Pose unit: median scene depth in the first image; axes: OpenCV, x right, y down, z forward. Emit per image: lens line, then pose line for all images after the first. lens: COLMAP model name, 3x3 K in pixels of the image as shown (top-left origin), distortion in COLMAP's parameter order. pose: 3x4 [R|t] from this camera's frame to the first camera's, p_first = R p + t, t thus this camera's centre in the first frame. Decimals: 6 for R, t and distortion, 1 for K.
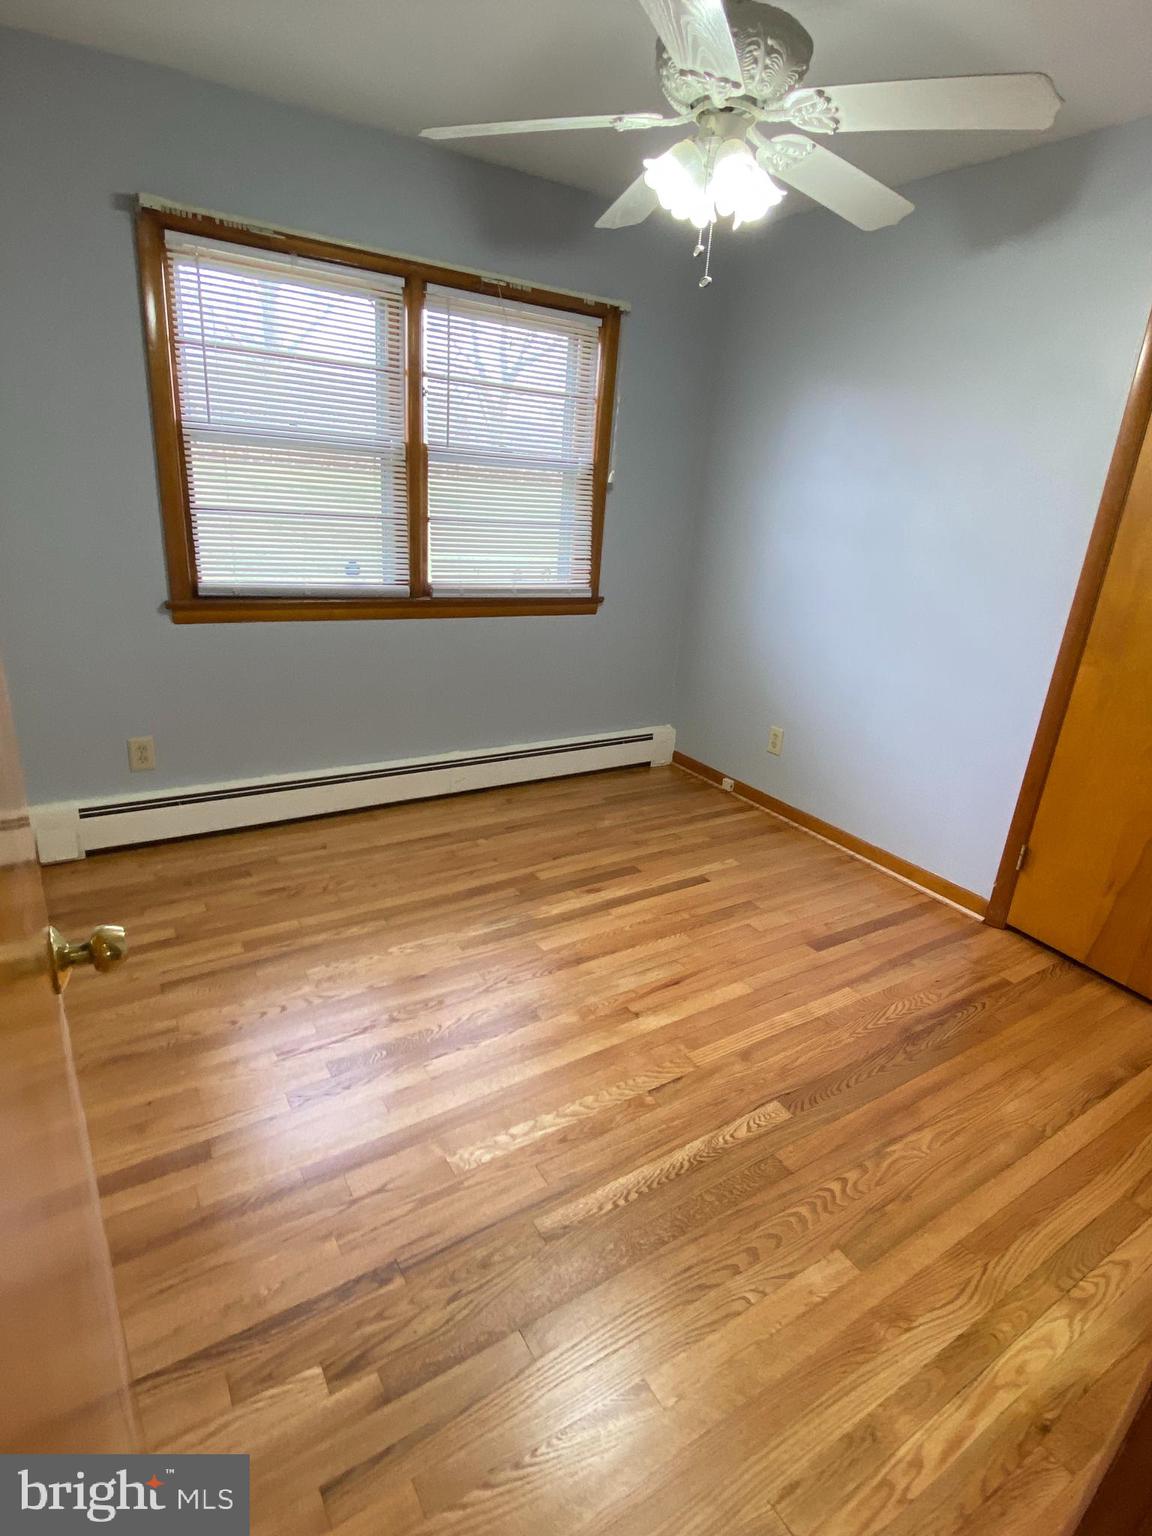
lens RADIAL K [[769.8, 0, 582.8], [0, 769.8, 763.2], [0, 0, 1]] dist [0.033476, -0.037780]
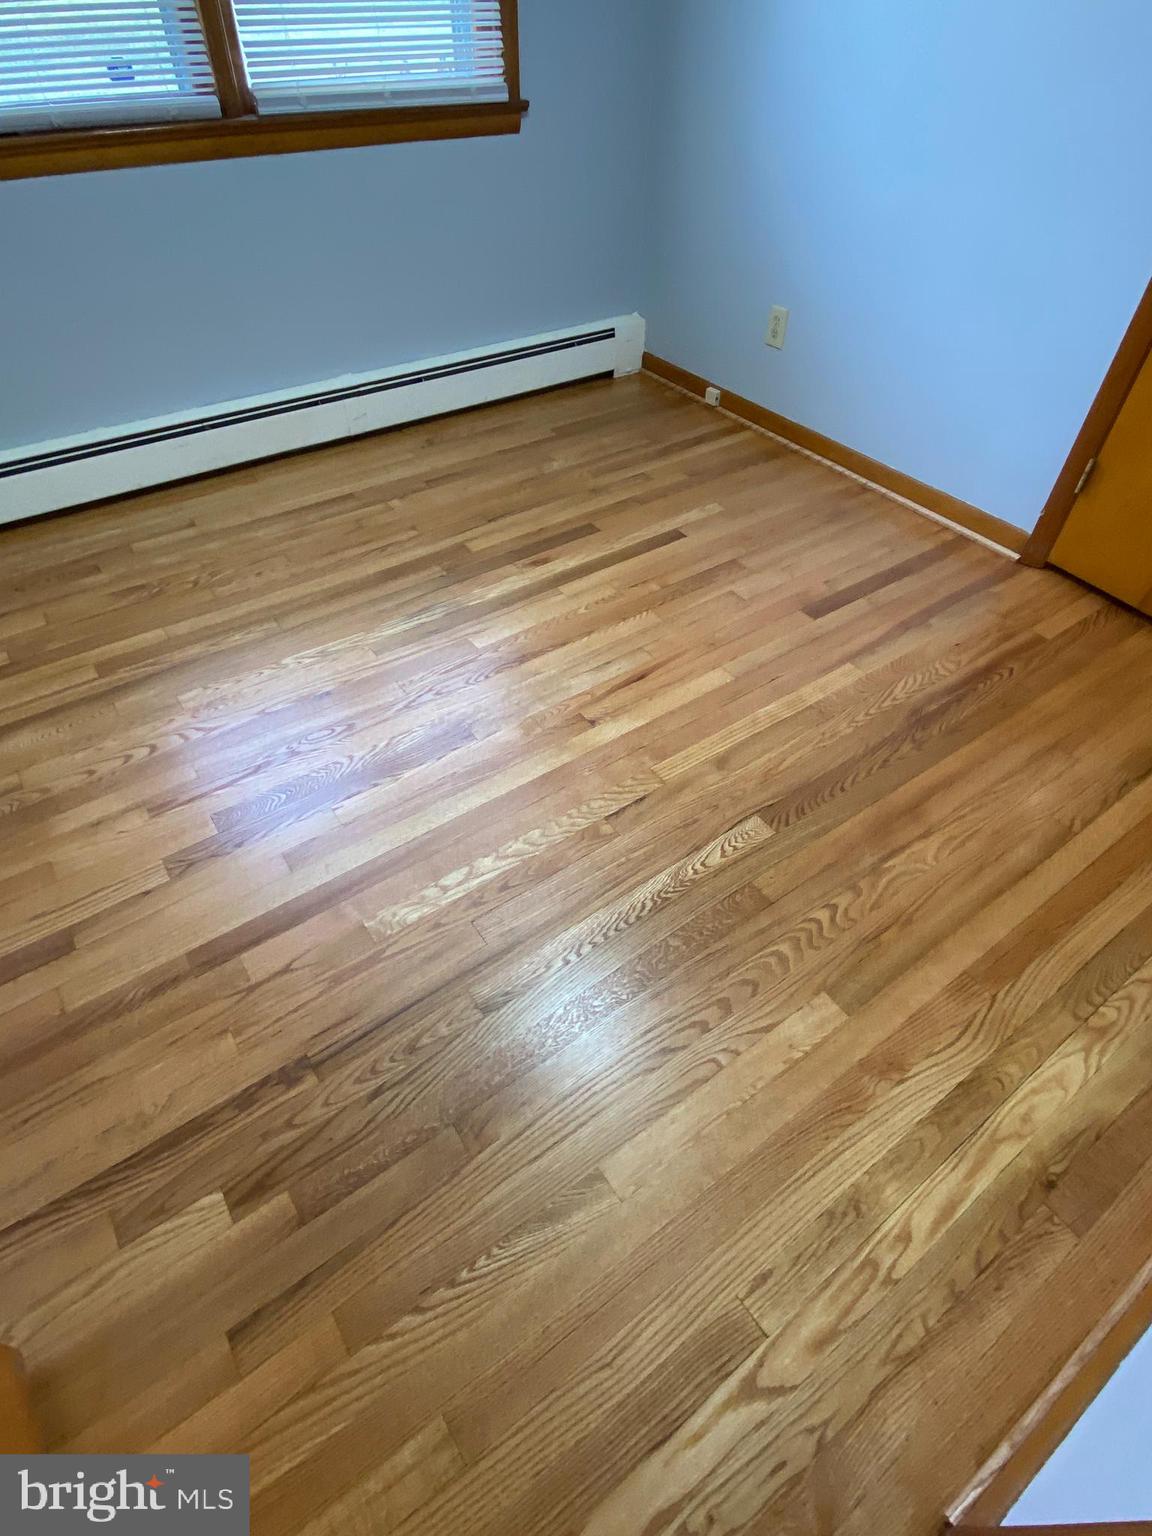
lens RADIAL K [[751.3, 0, 576.0], [0, 751.3, 768.0], [0, 0, 1]] dist [0.079389, -0.086184]
pose [[0.997649, -0.068144, -0.007299, 0.063173], [0.063946, 0.887256, 0.456823, -0.001062], [-0.024654, -0.456215, 0.889528, 0.301103]]
